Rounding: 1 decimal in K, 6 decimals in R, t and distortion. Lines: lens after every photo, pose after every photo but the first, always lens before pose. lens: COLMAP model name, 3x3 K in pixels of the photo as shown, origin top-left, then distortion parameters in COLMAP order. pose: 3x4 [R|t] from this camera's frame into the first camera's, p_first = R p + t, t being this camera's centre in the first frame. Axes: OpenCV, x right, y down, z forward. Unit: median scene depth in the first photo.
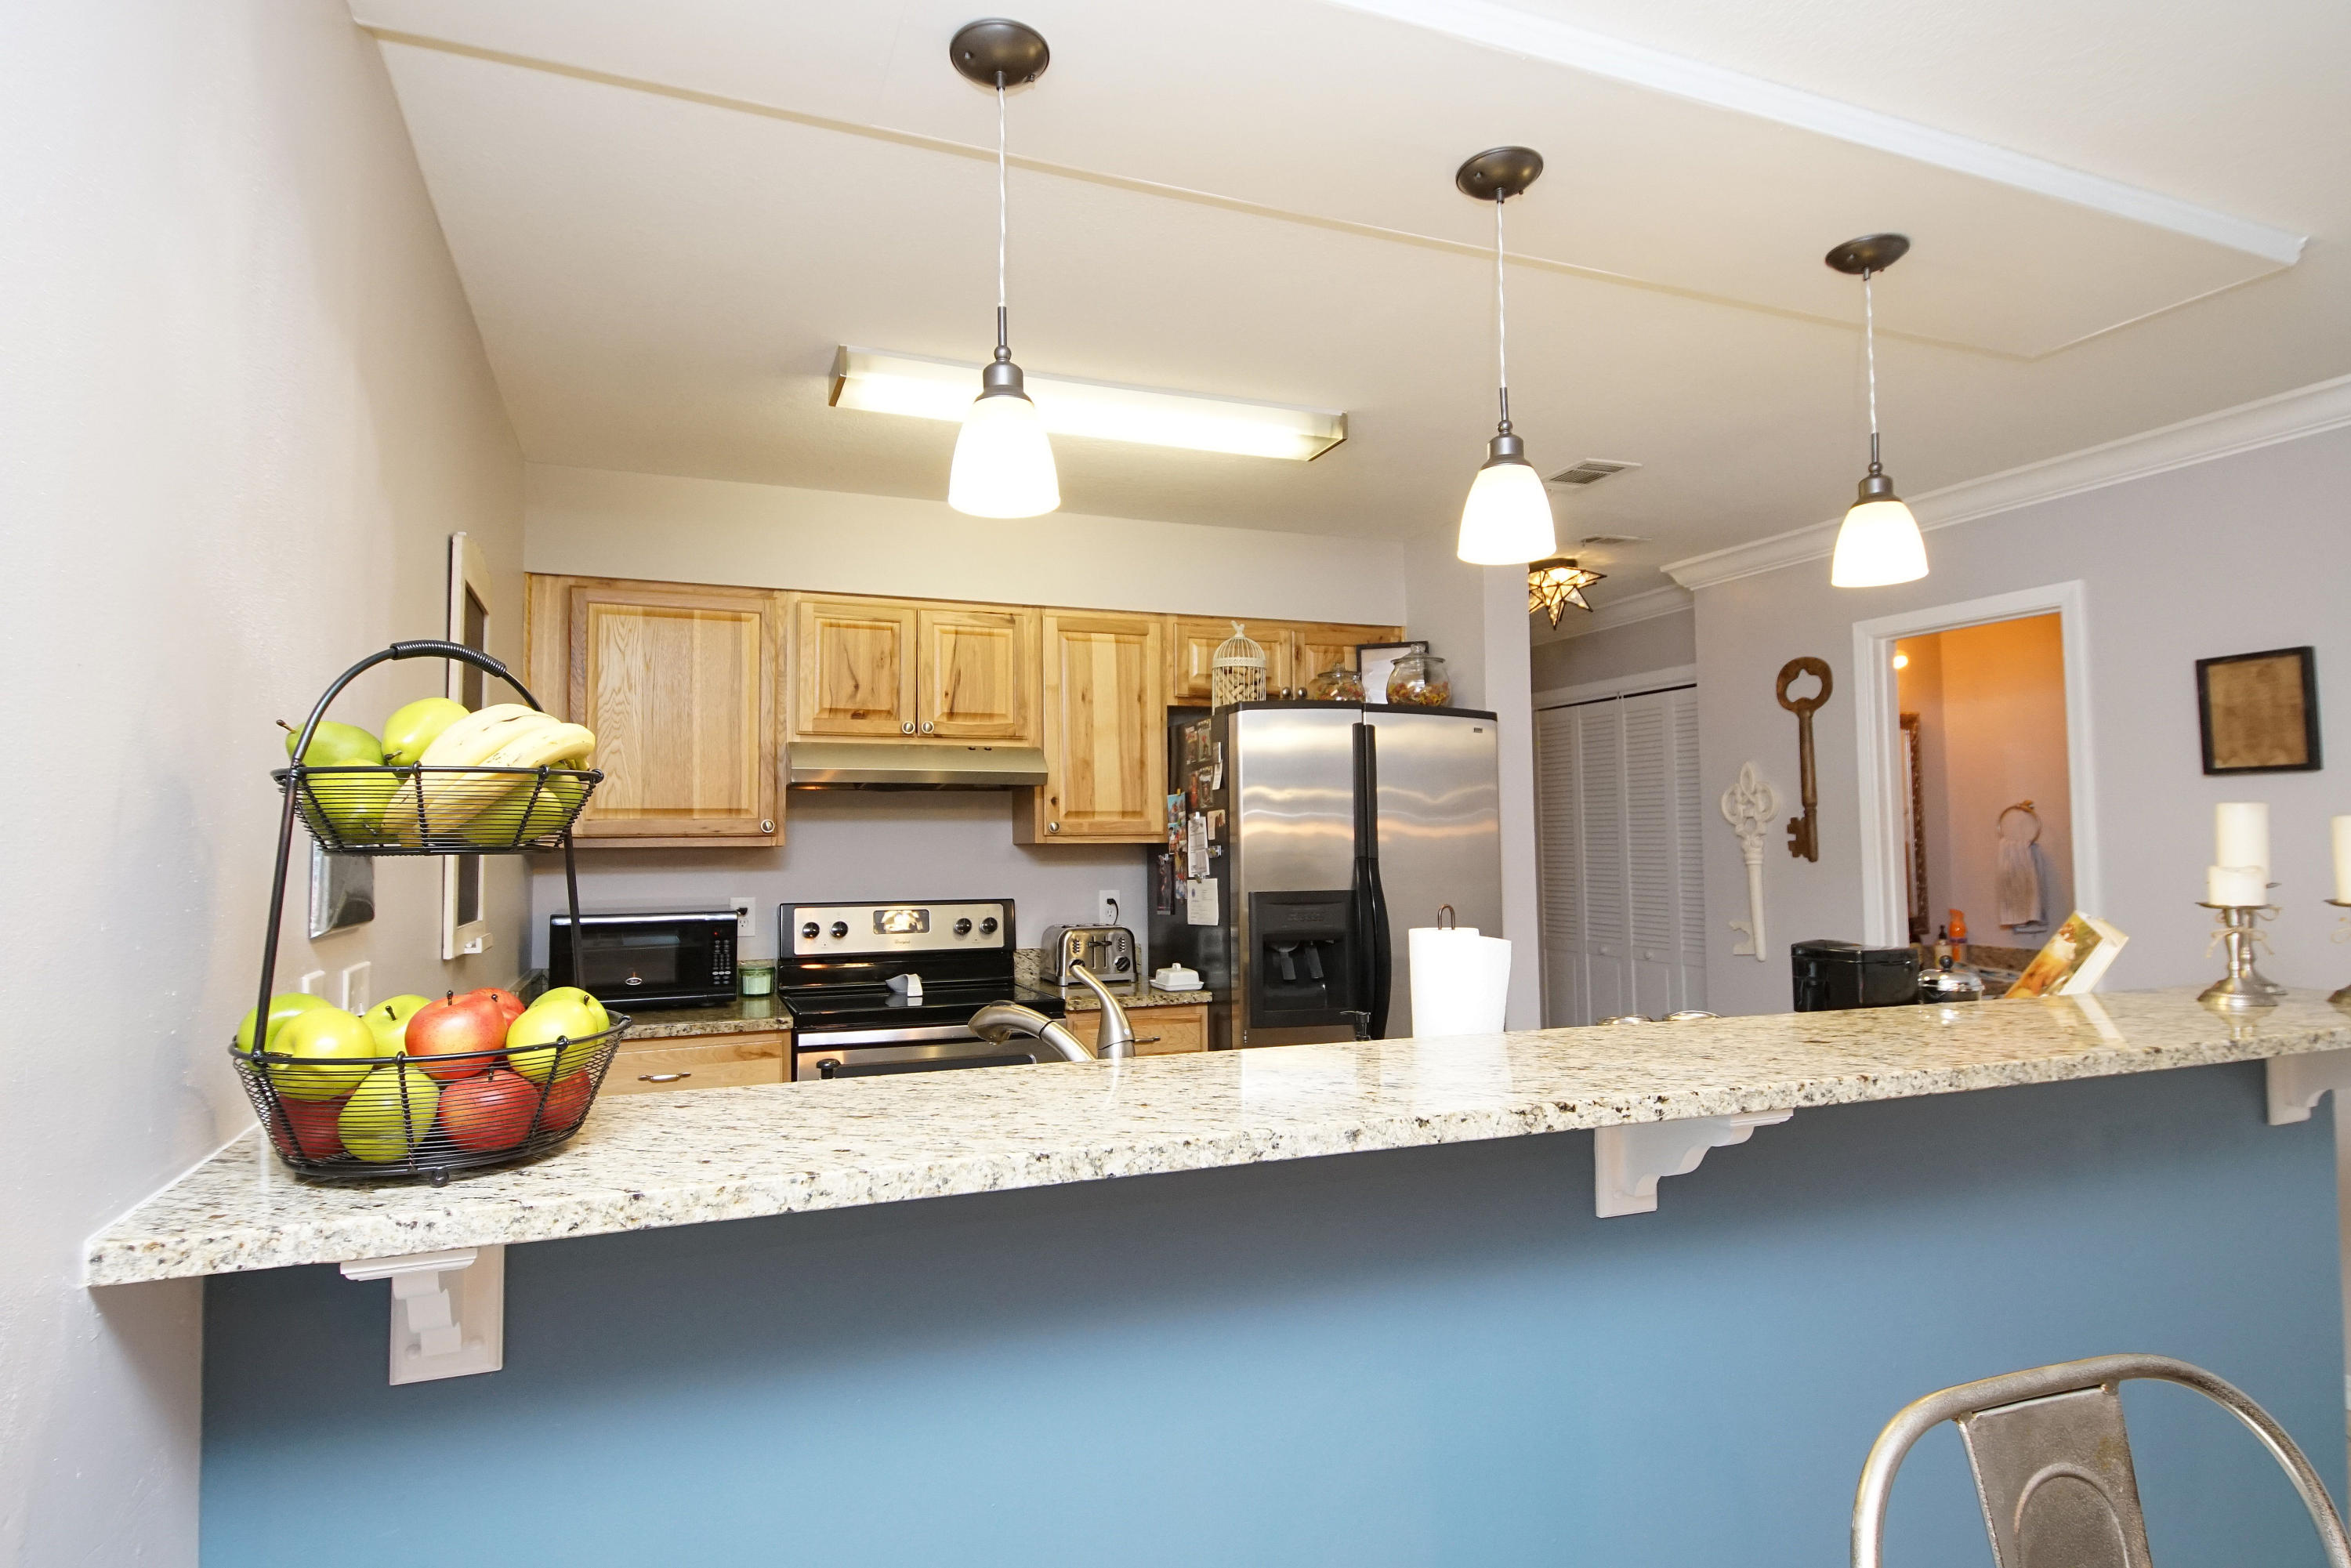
lens RADIAL K [[1280.5, 0, 1161.7], [0, 1280.5, 796.2], [0, 0, 1]] dist [0.020764, -0.013942]
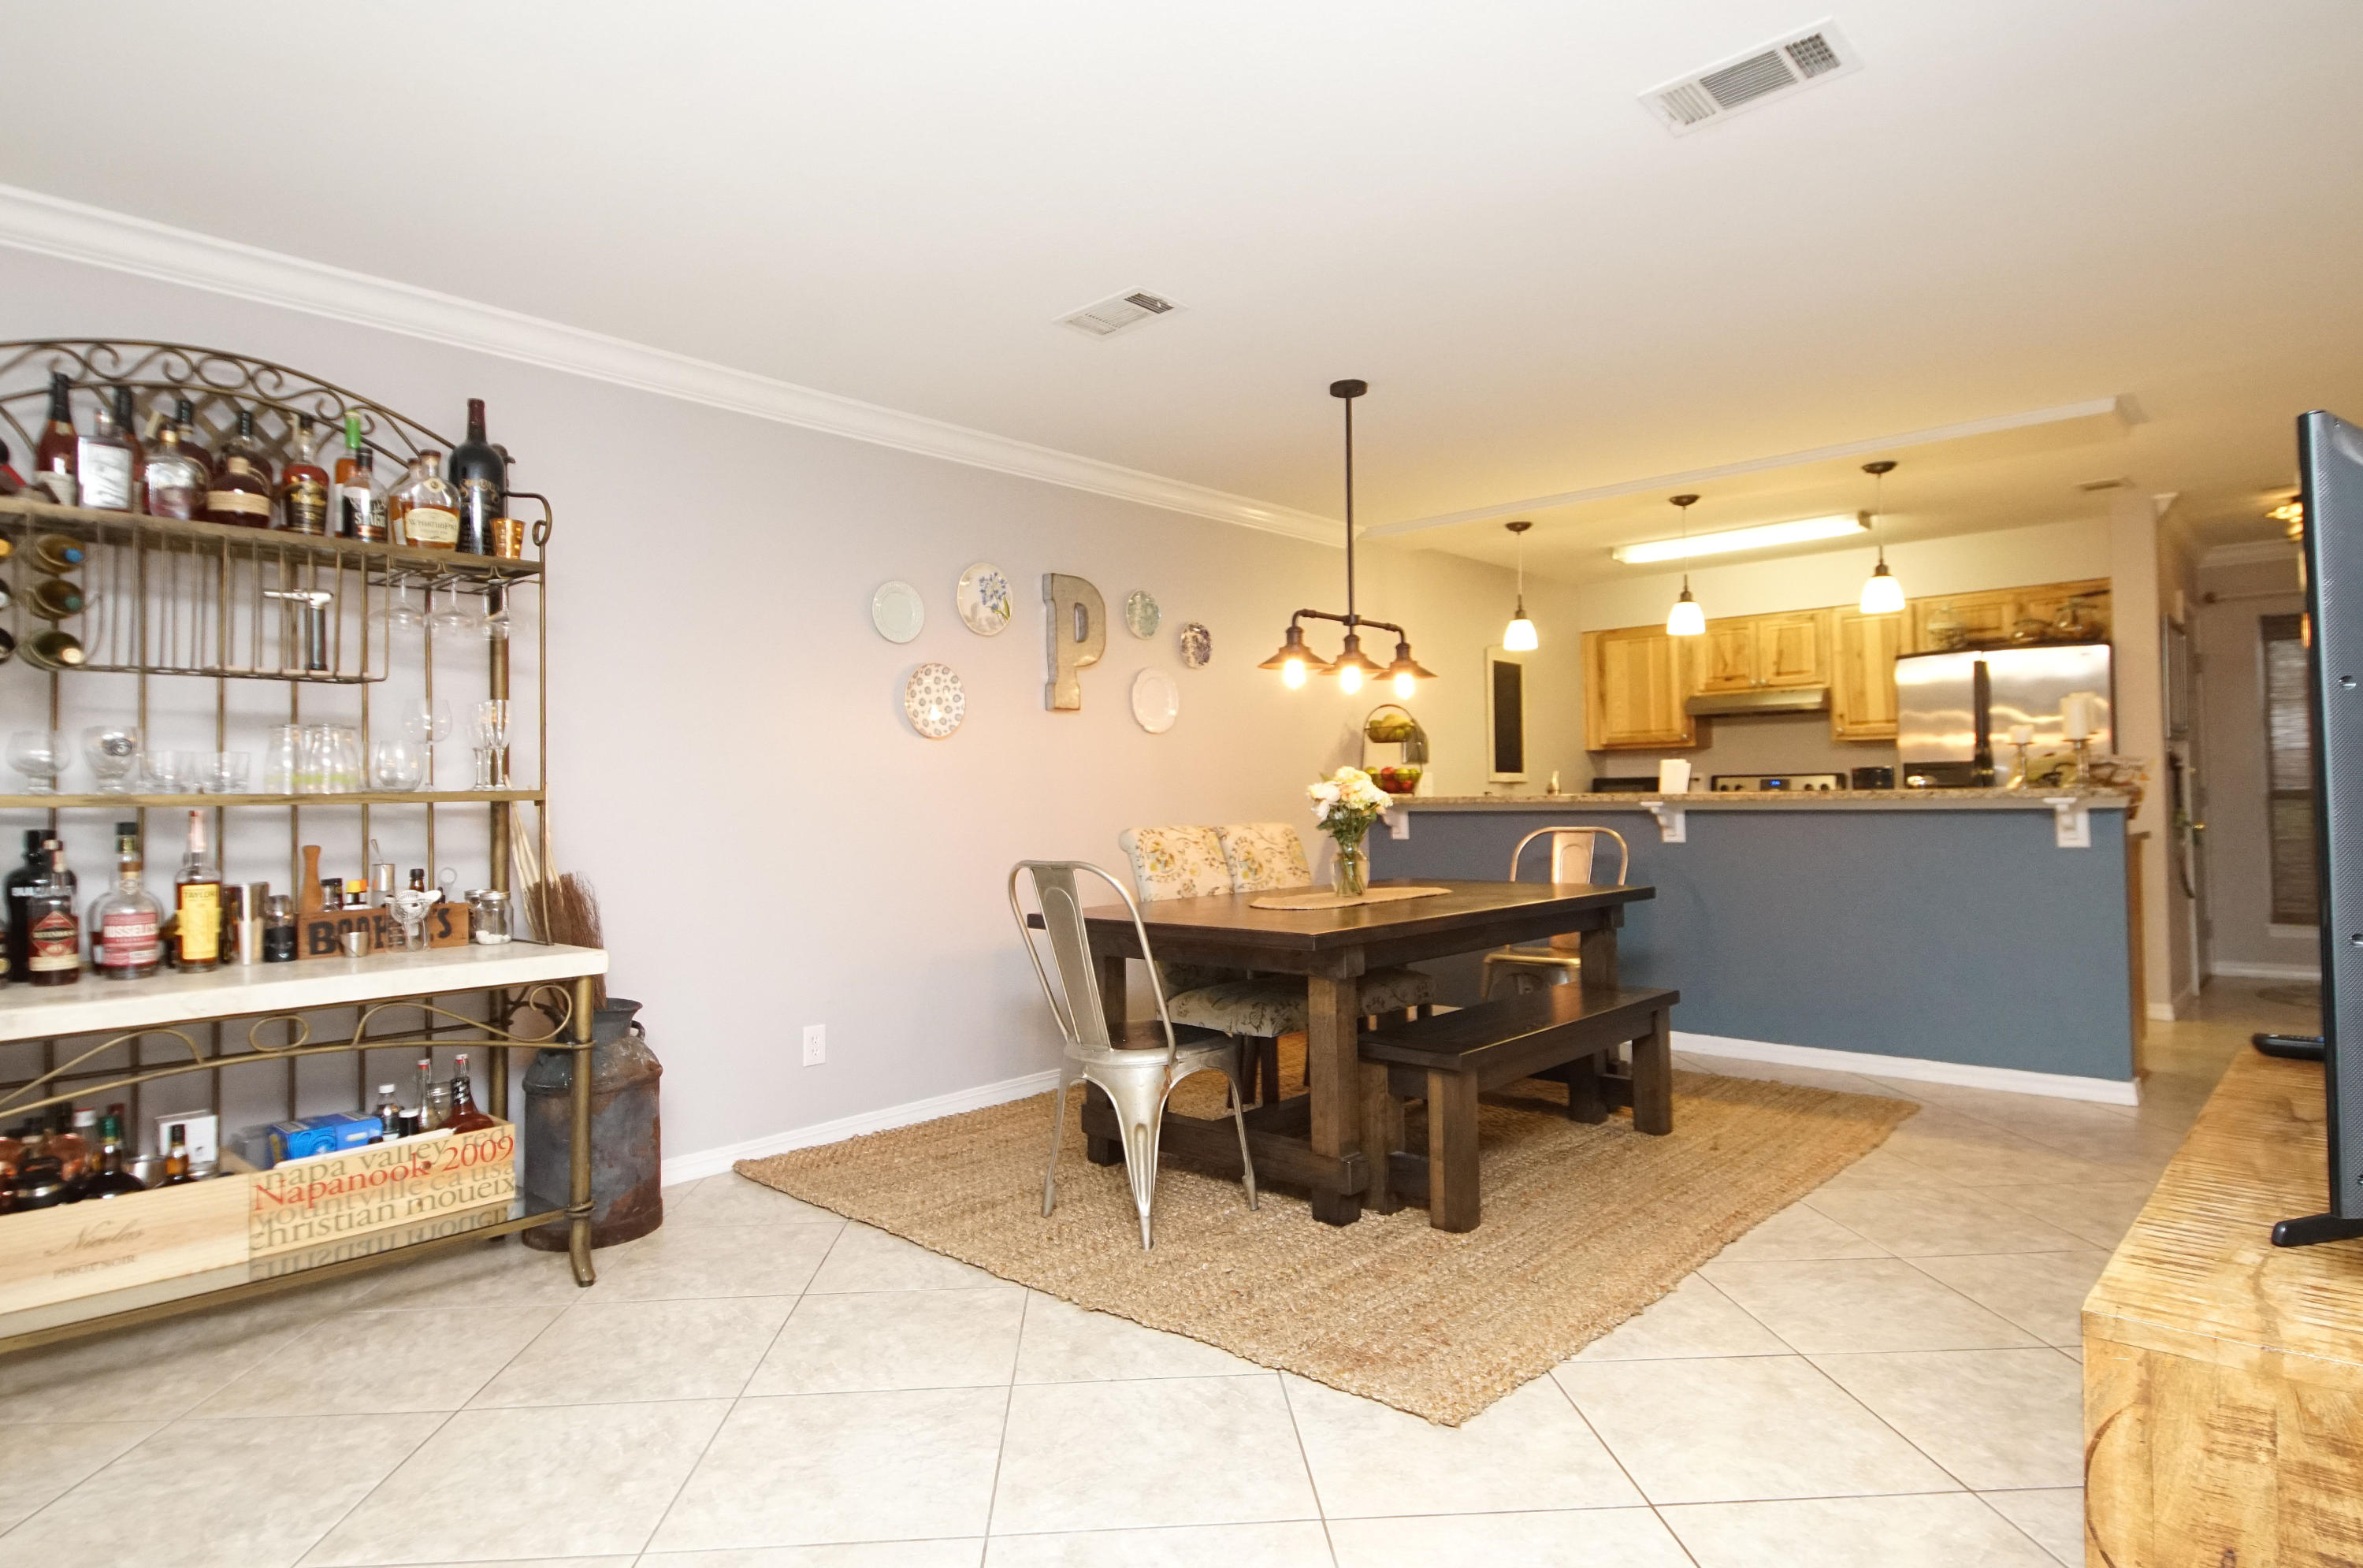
lens RADIAL K [[1287.1, 0, 1176.2], [0, 1287.1, 777.4], [0, 0, 1]] dist [0.020764, -0.013942]
pose [[0.434951, -0.010397, -0.900394, 1.196173], [0.042666, 0.999048, 0.009074, 0.034770], [0.899443, -0.042363, 0.434980, -0.651218]]
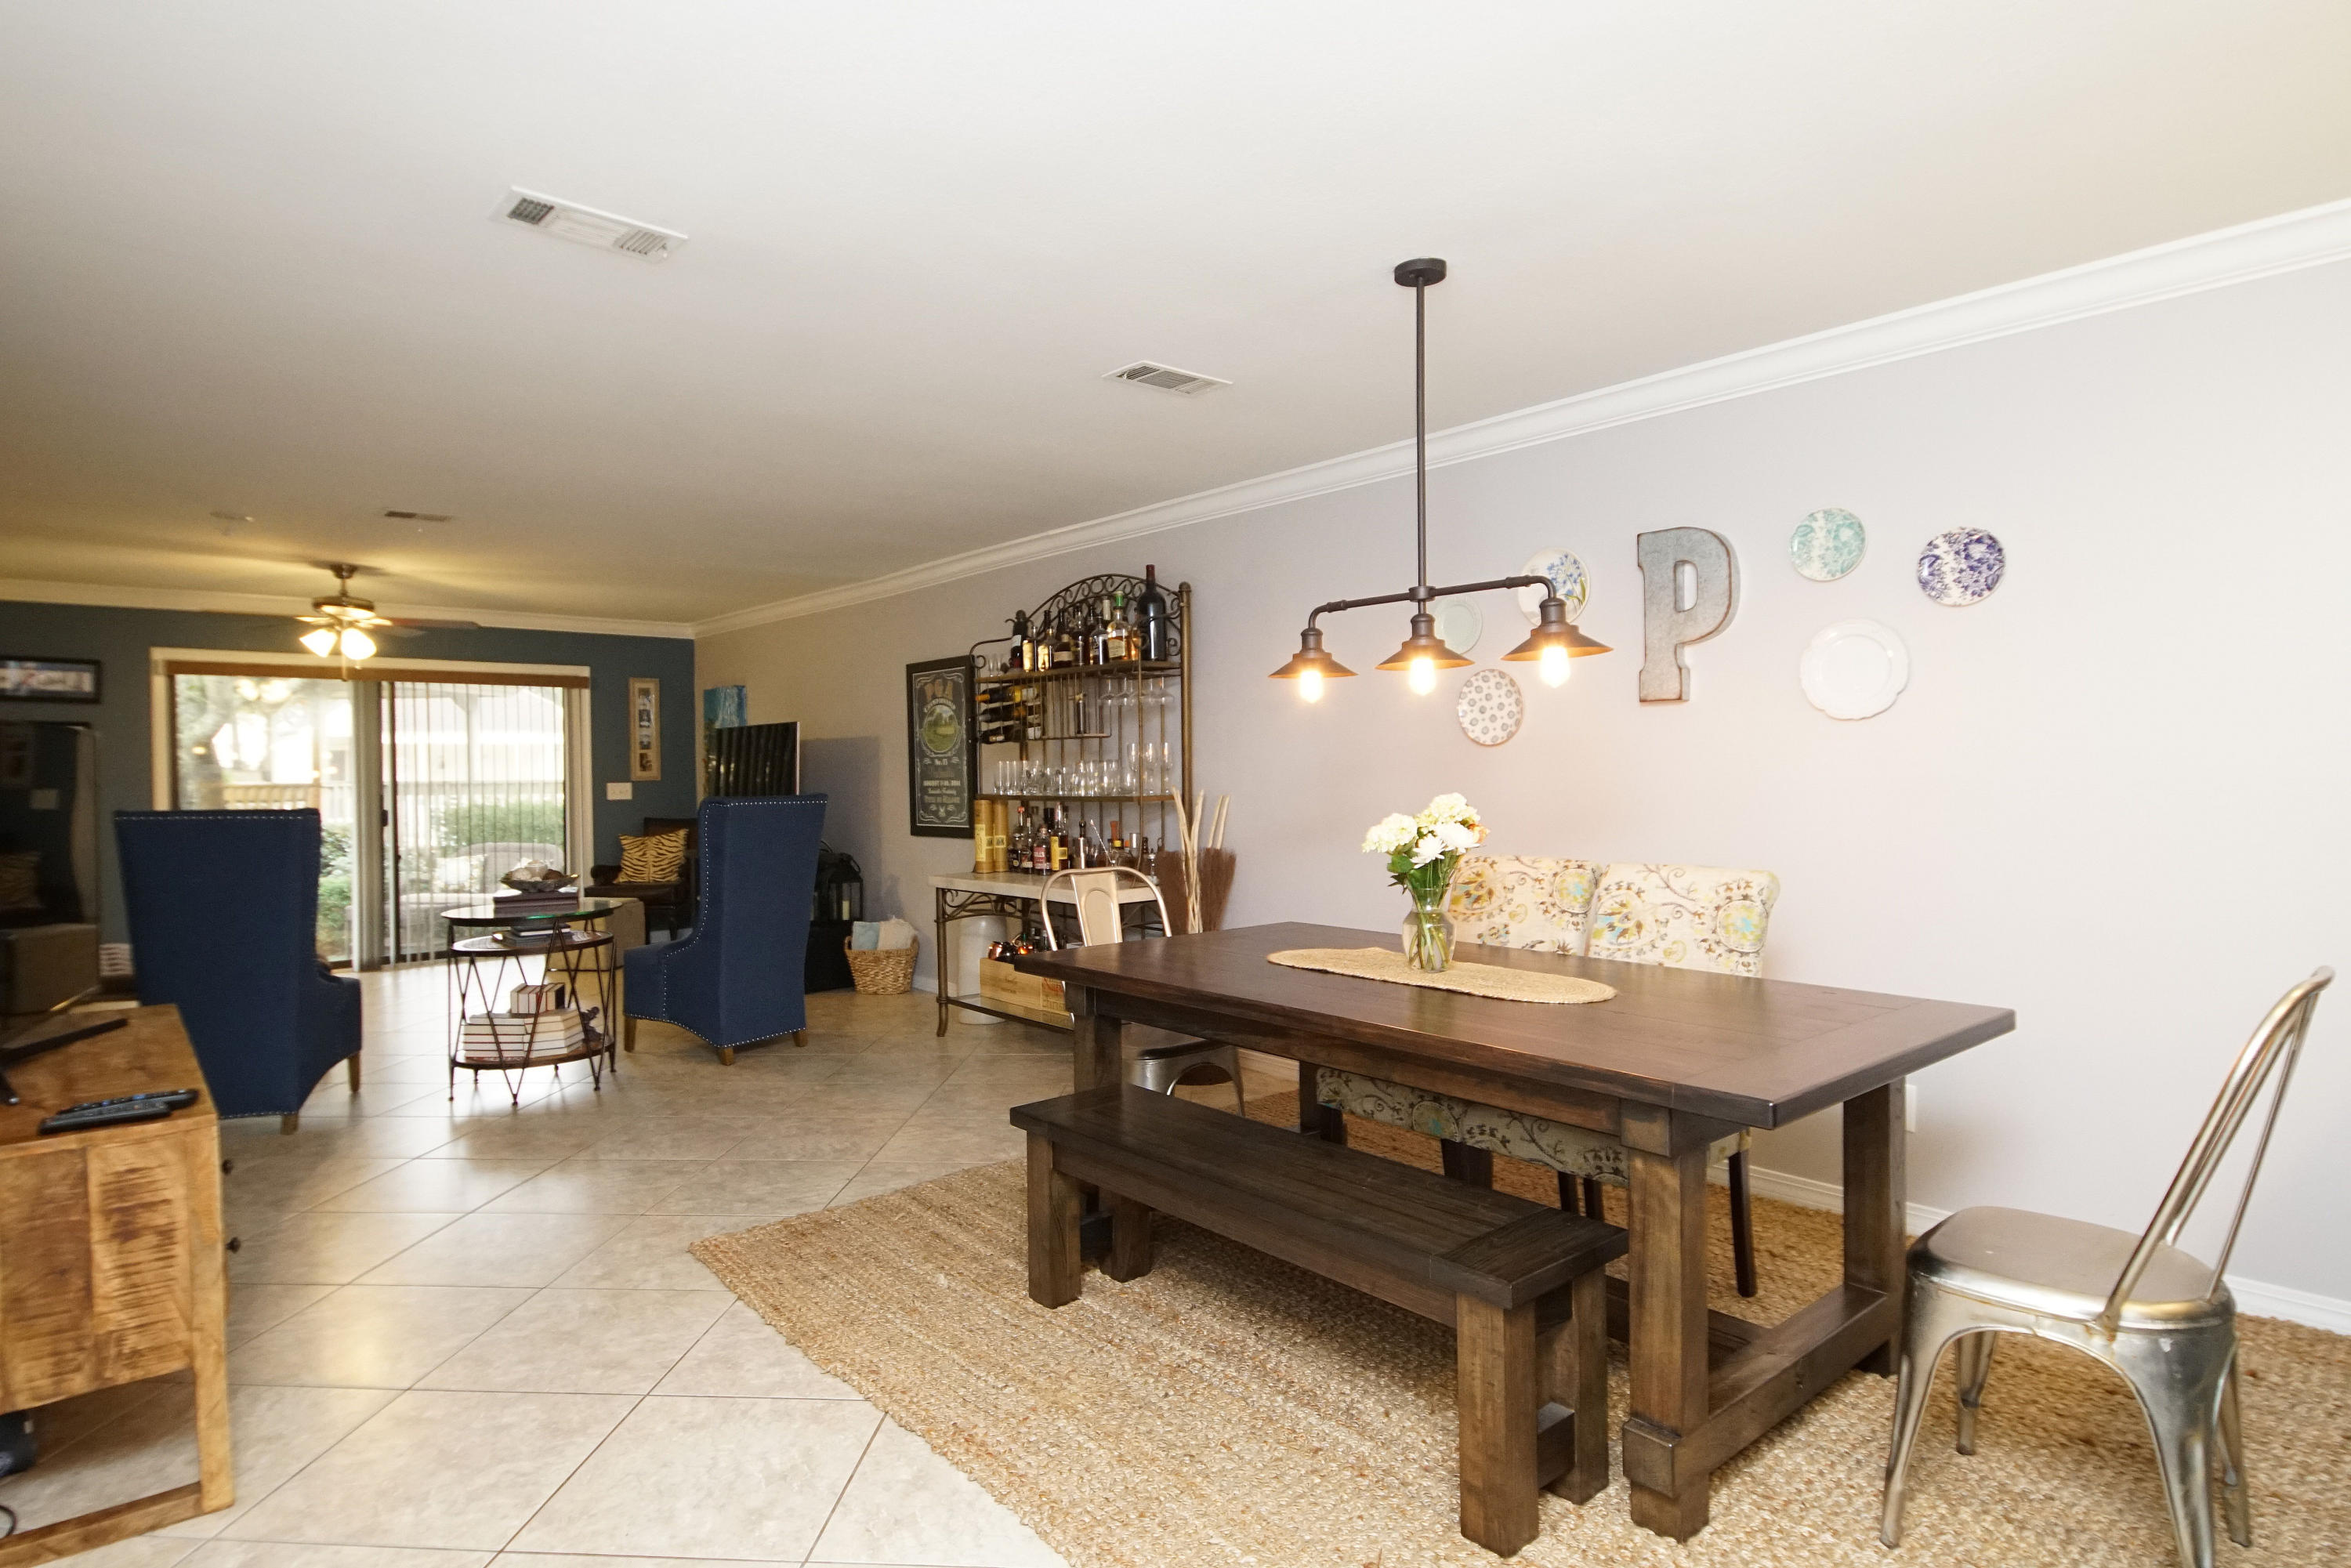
lens RADIAL K [[1280.5, 0, 1168.8], [0, 1280.5, 779.5], [0, 0, 1]] dist [0.020764, -0.013942]
pose [[-0.945408, 0.026671, -0.324796, 0.699533], [0.034604, 0.999227, -0.018672, 0.042124], [0.324047, -0.028892, -0.945600, 0.631535]]
